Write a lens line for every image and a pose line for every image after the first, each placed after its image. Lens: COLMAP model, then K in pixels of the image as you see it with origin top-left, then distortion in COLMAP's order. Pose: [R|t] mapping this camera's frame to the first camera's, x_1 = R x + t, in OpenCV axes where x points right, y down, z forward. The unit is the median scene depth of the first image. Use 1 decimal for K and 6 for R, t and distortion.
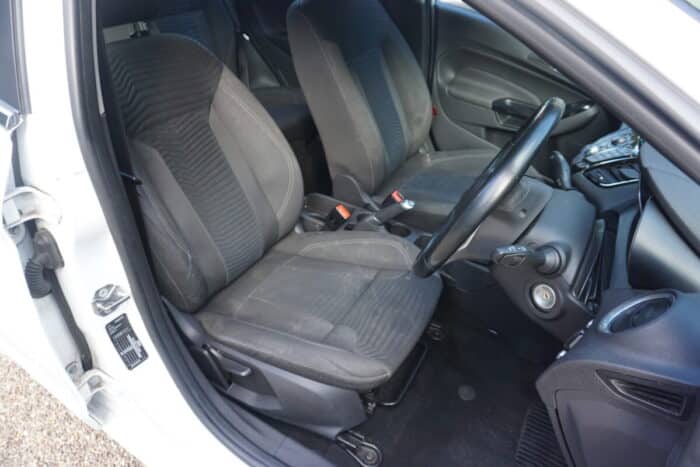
lens RADIAL K [[482.5, 0, 348.3], [0, 482.5, 234.9], [0, 0, 1]] dist [-0.017162, 0.004820]
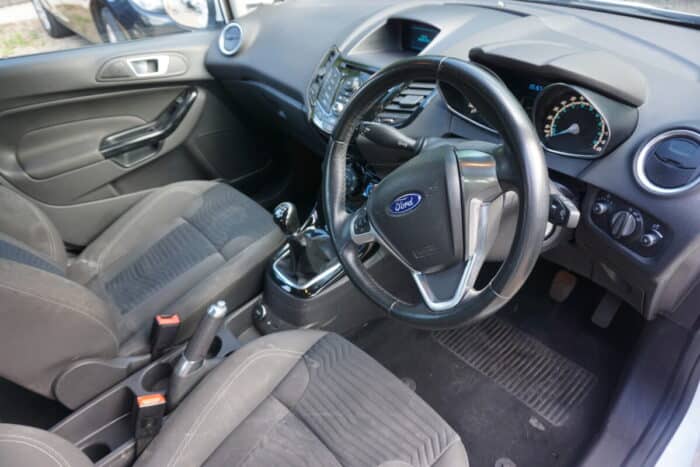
lens RADIAL K [[476.1, 0, 347.7], [0, 476.1, 233.3], [0, 0, 1]] dist [-0.015974, 0.001266]
pose [[0.315814, -0.654101, 0.687323, -0.185413], [0.640921, 0.681213, 0.353793, -0.219236], [-0.699630, 0.328787, 0.634364, 0.327131]]
